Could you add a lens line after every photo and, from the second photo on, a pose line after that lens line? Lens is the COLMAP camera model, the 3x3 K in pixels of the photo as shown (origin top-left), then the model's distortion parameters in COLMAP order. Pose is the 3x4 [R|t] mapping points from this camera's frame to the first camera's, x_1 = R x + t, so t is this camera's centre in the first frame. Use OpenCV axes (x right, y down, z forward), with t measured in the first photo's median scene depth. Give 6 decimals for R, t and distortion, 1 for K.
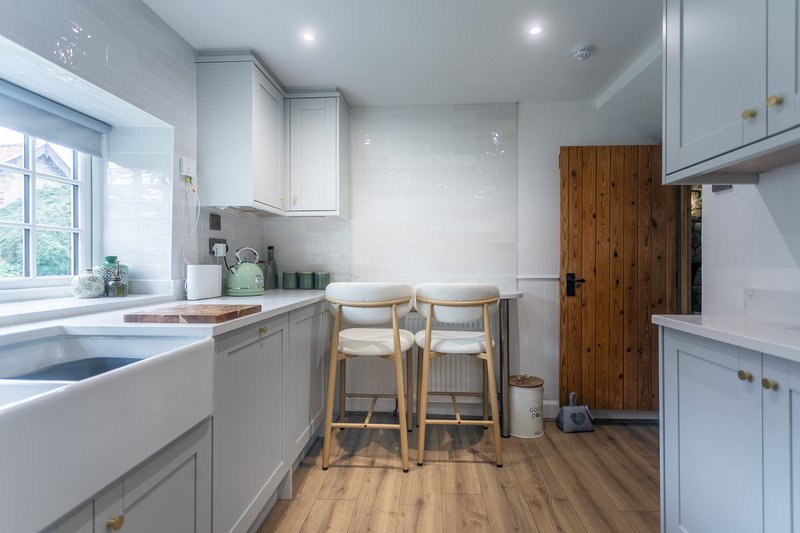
lens RADIAL K [[382.1, 0, 402.0], [0, 382.1, 264.8], [0, 0, 1]] dist [0.003598, 0.000442]
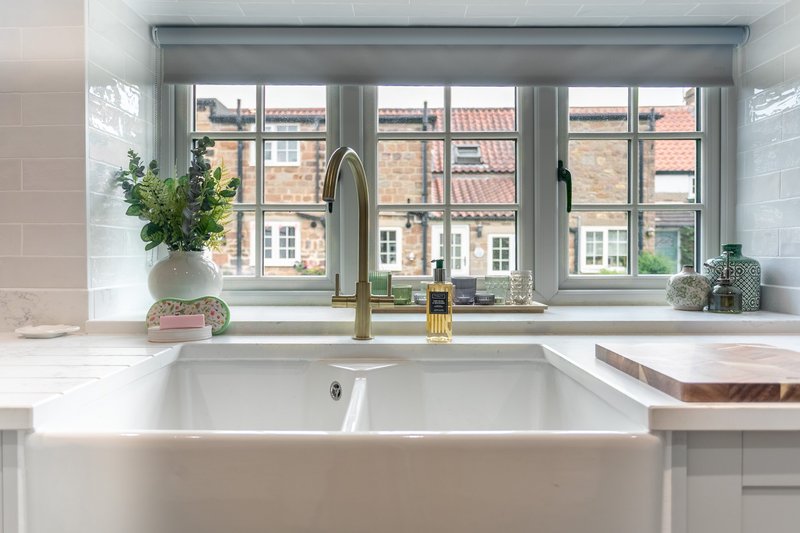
lens RADIAL K [[543.5, 0, 400.3], [0, 543.5, 260.0], [0, 0, 1]] dist [0.010687, 0.004783]
pose [[0.101356, 0.005493, -0.994835, 0.047168], [-0.003286, 0.999981, 0.005187, -0.000597], [0.994845, 0.002744, 0.101372, 0.444188]]
